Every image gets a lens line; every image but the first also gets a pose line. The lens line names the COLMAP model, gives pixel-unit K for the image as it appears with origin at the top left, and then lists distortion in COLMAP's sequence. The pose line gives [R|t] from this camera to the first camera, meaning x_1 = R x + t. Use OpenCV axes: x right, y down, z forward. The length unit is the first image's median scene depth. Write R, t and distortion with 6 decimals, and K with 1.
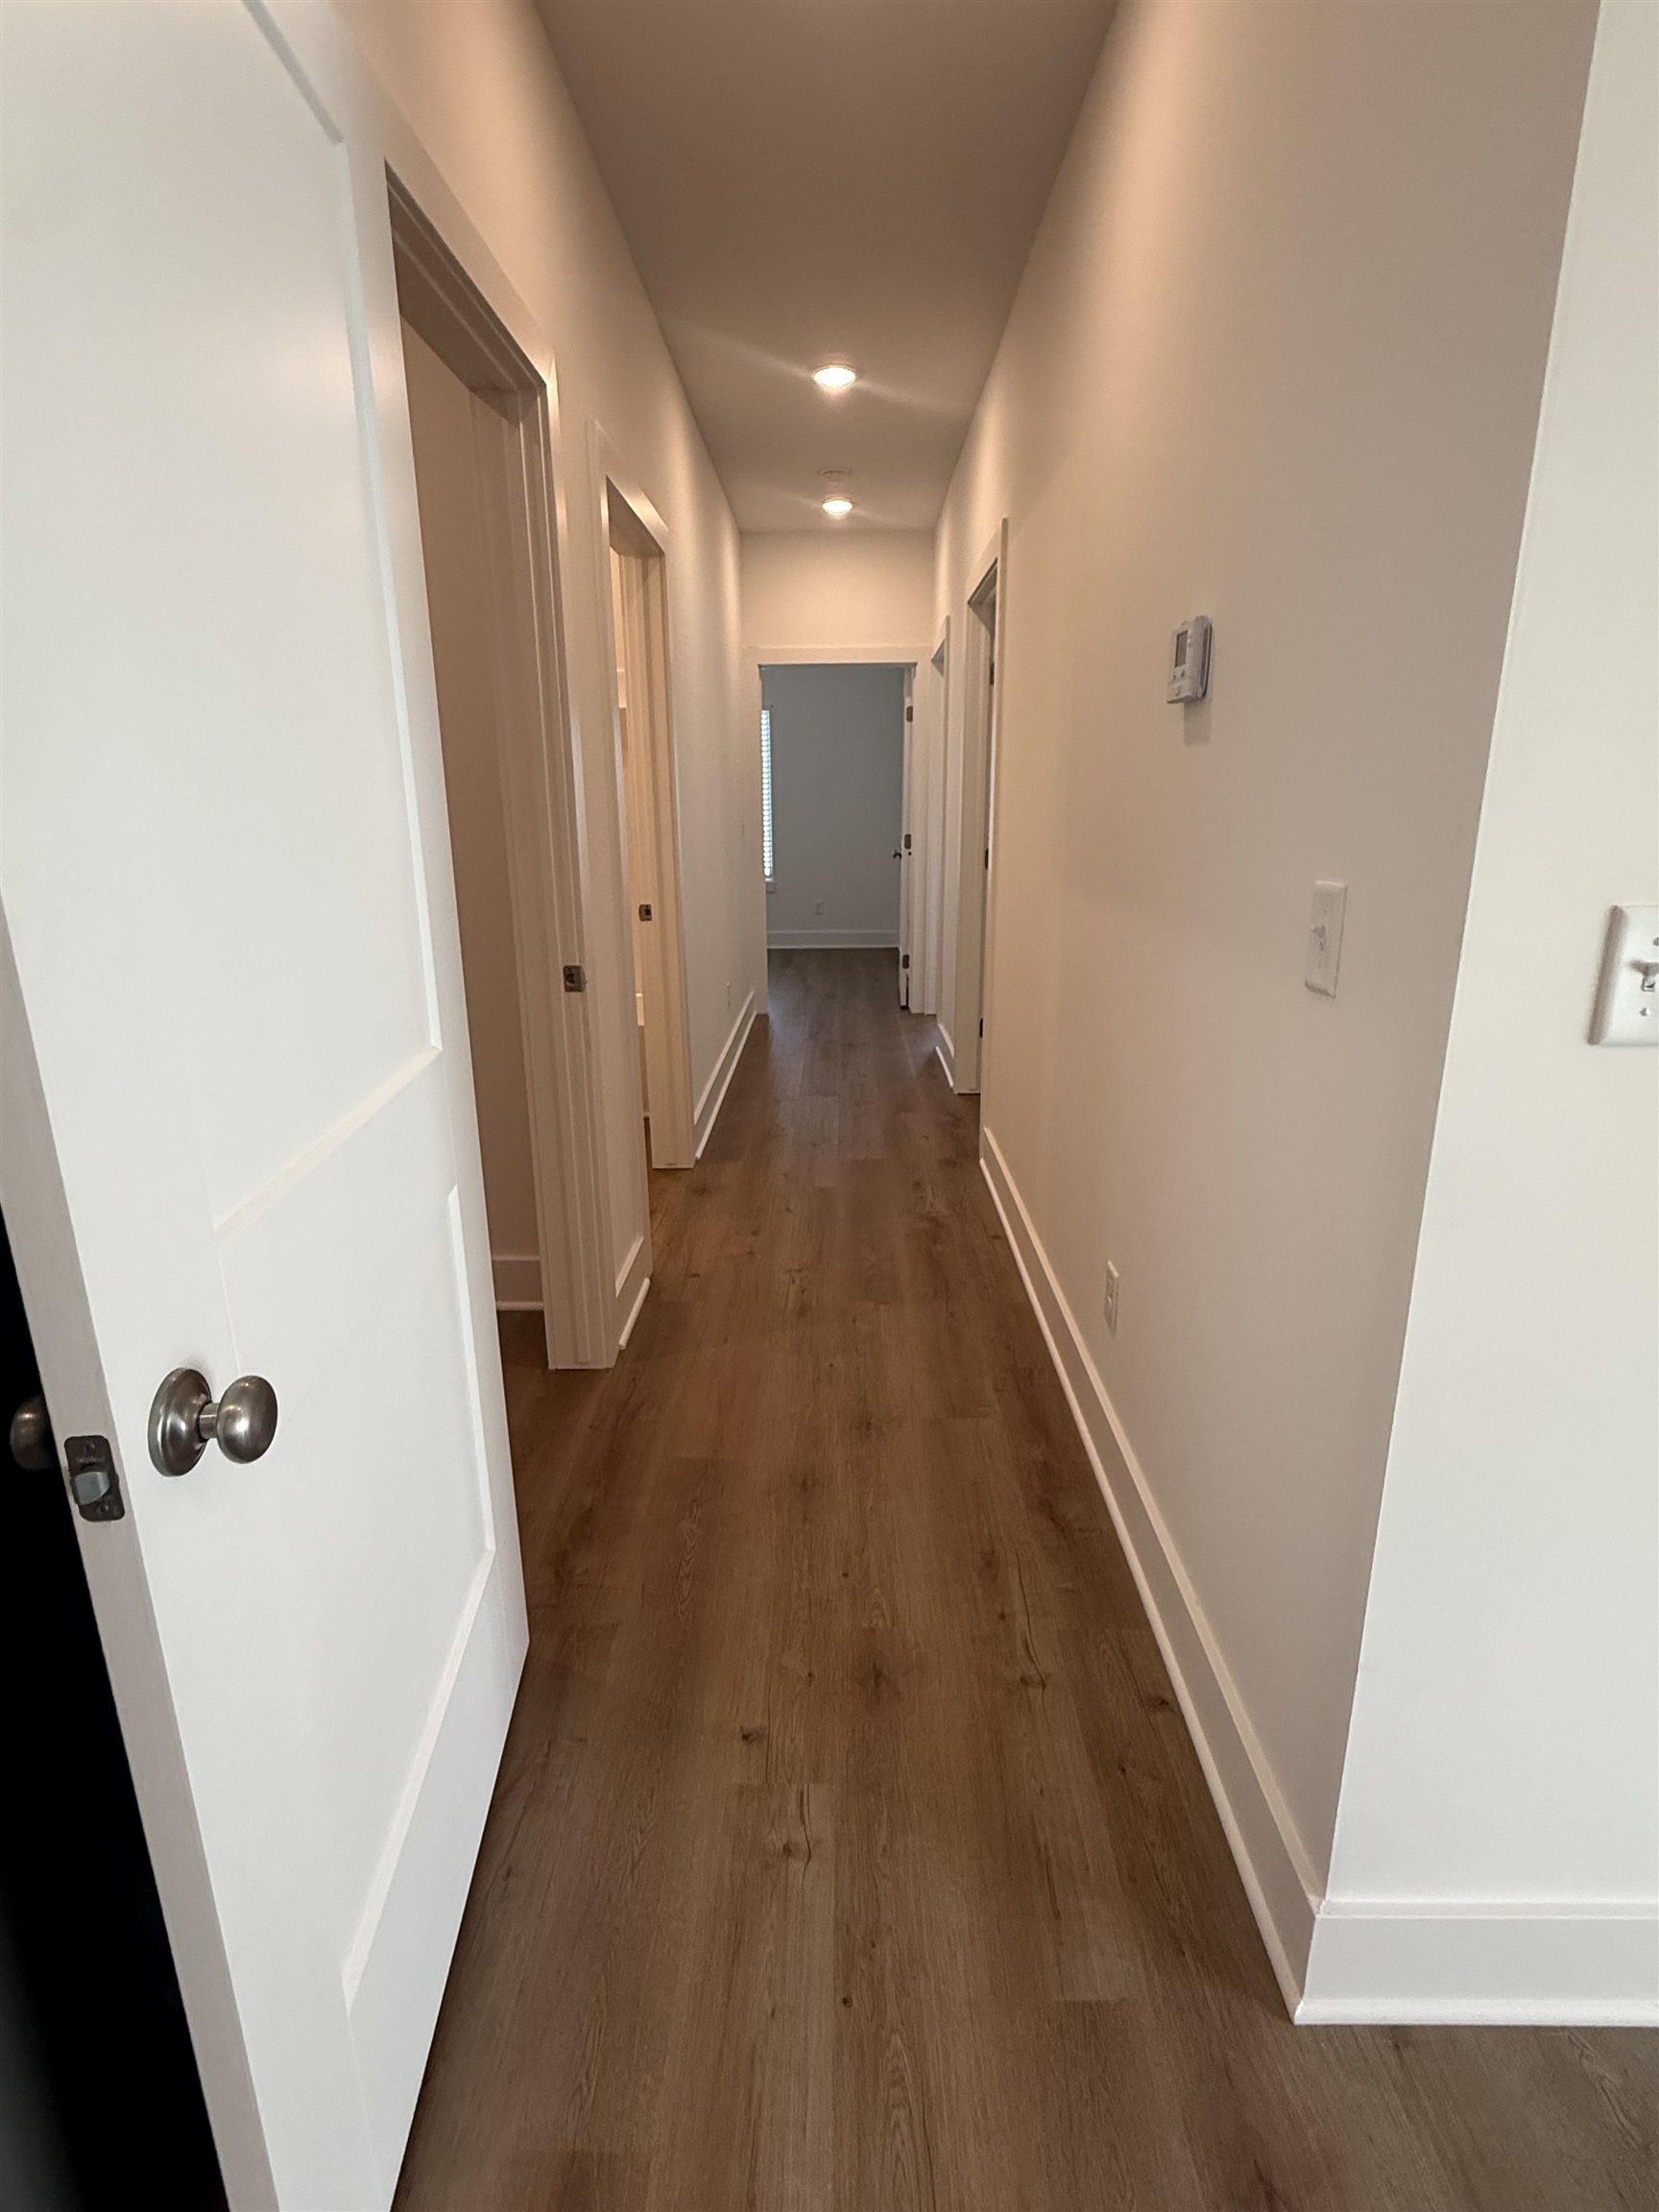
lens RADIAL K [[1109.9, 0, 829.5], [0, 1109.9, 1106.0], [0, 0, 1]] dist [-0.001122, -0.000933]
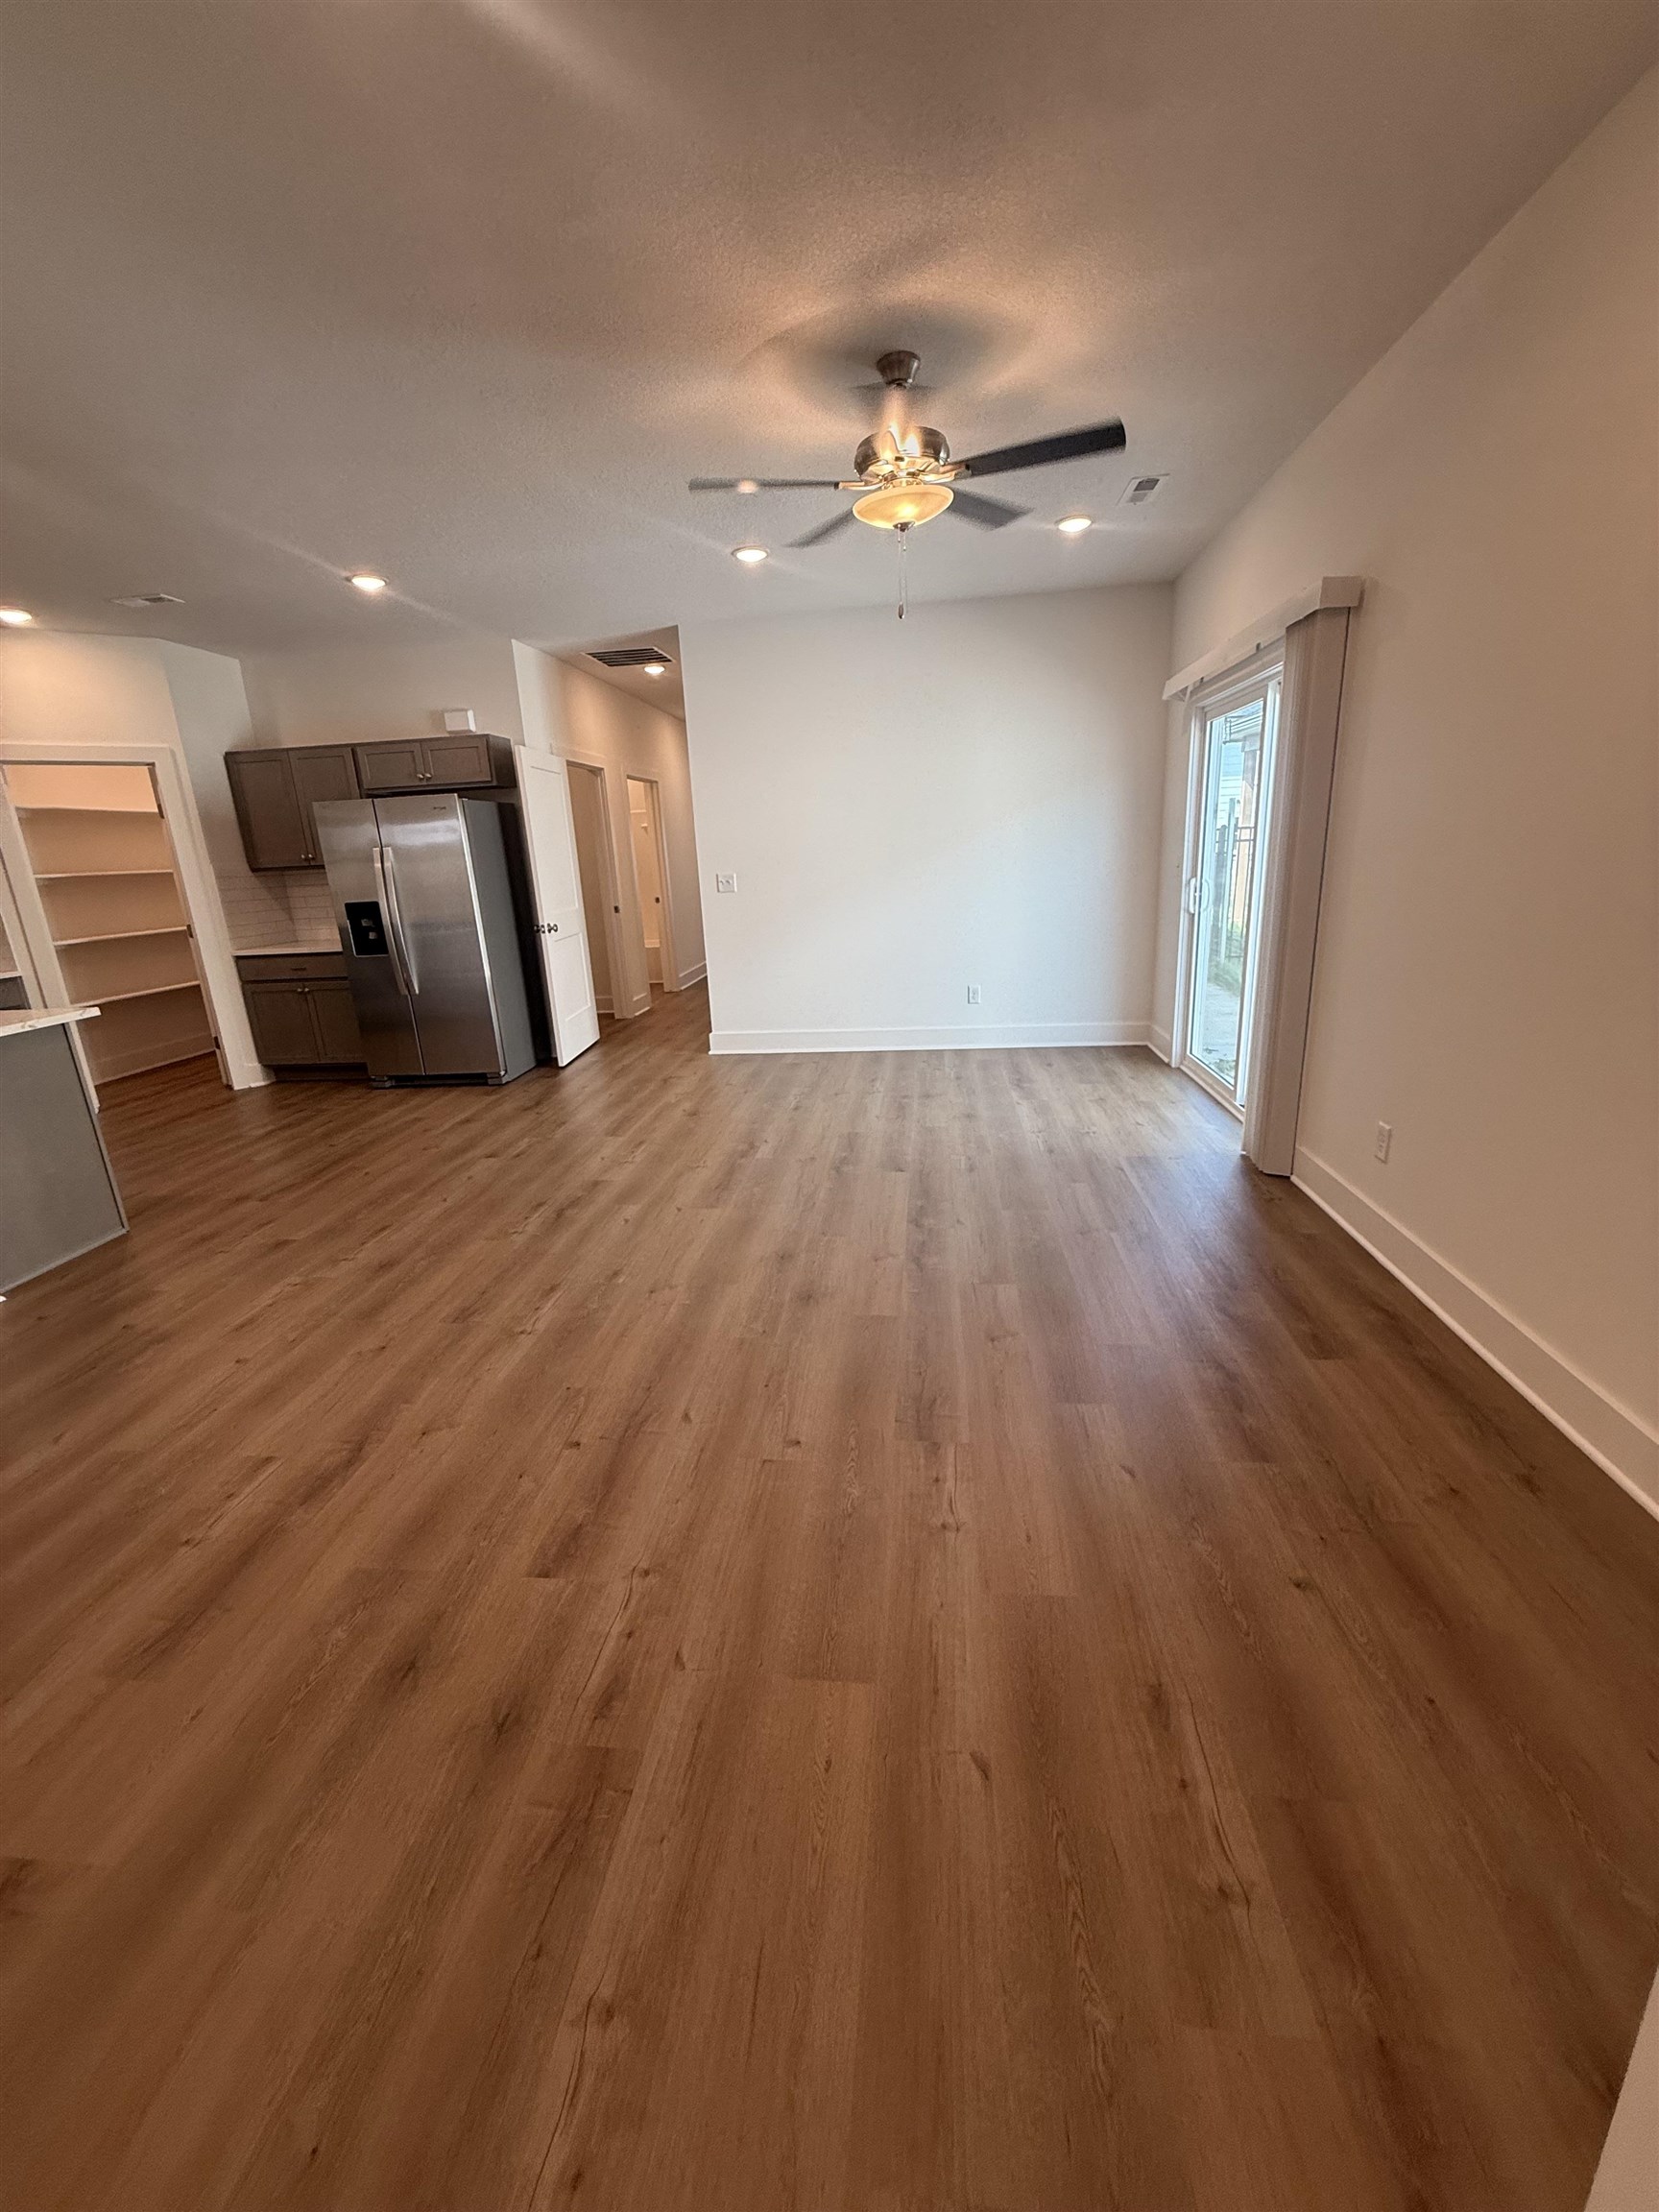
lens RADIAL K [[880.5, 0, 829.5], [0, 880.5, 1106.0], [0, 0, 1]] dist [-0.001596, -0.000049]
pose [[0.994236, -0.012617, -0.106473, 1.613160], [0.014577, 0.999738, 0.017652, 1.027569], [0.106222, -0.019102, 0.994159, -3.909985]]
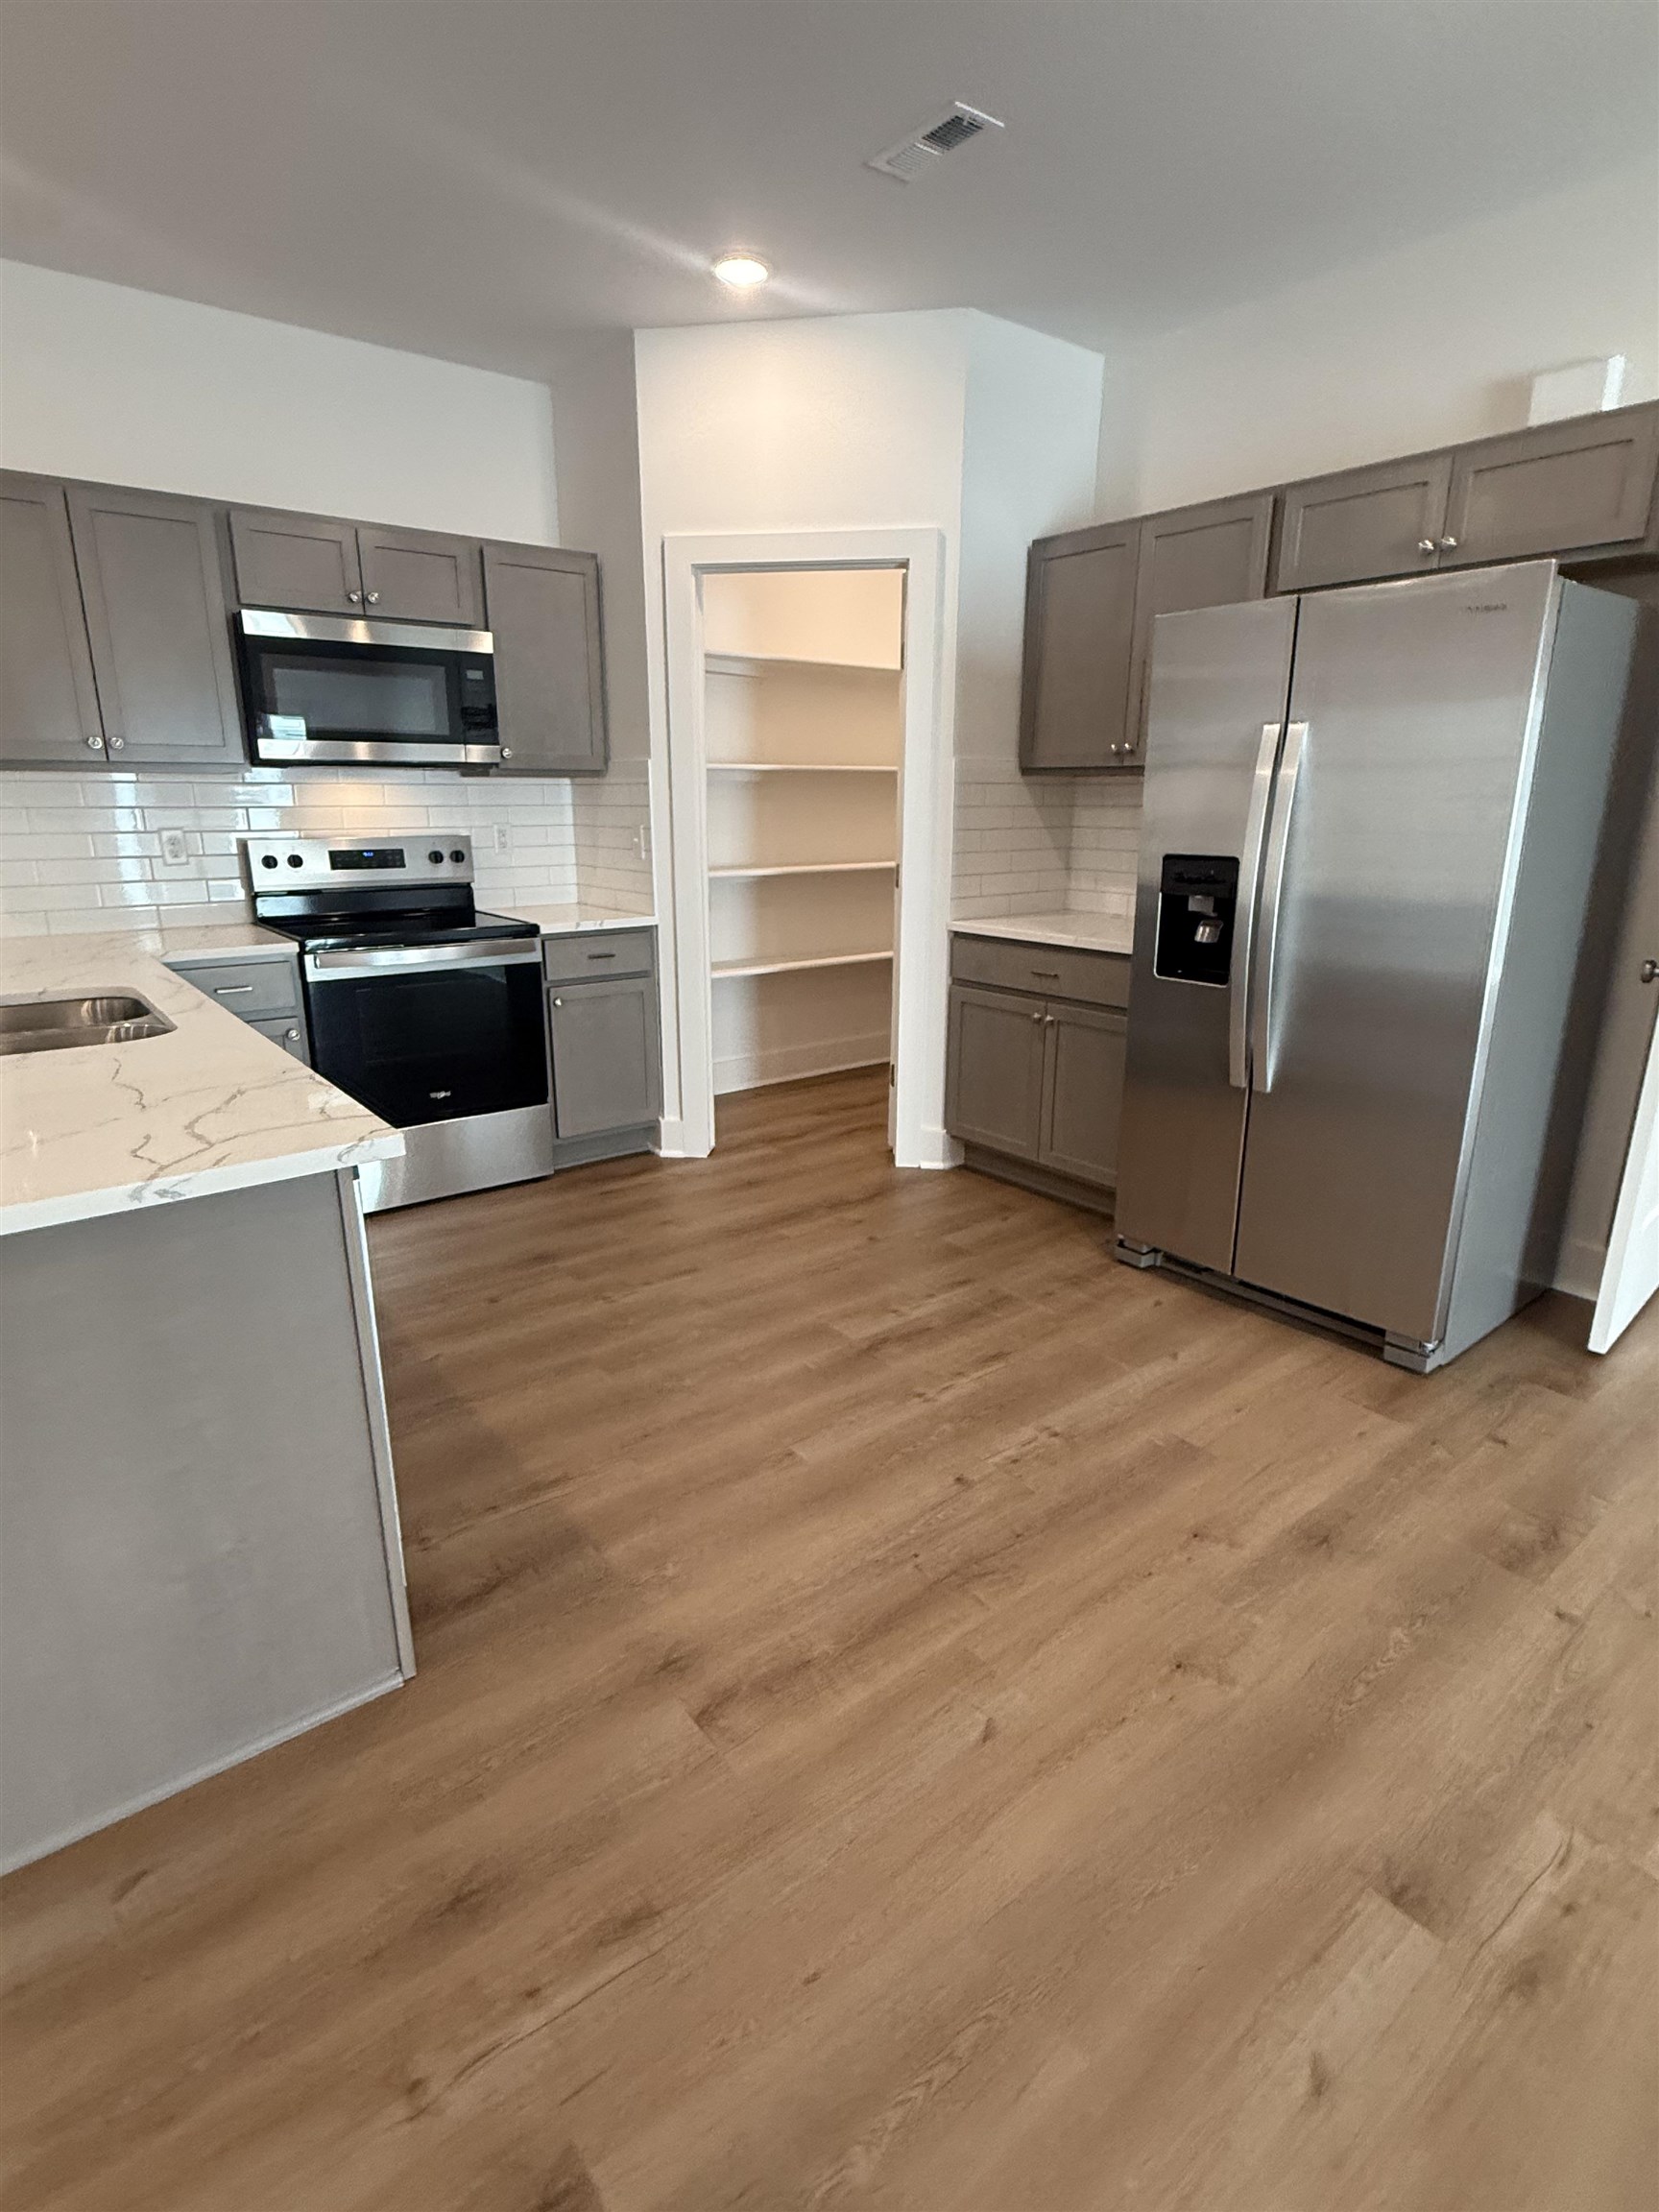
lens RADIAL K [[1109.9, 0, 829.5], [0, 1109.9, 1106.0], [0, 0, 1]] dist [-0.001122, -0.000933]
pose [[0.630953, 0.218914, -0.744295, 0.217403], [-0.212383, 0.971455, 0.105686, 0.496113], [0.746185, 0.091393, 0.659436, -1.878325]]
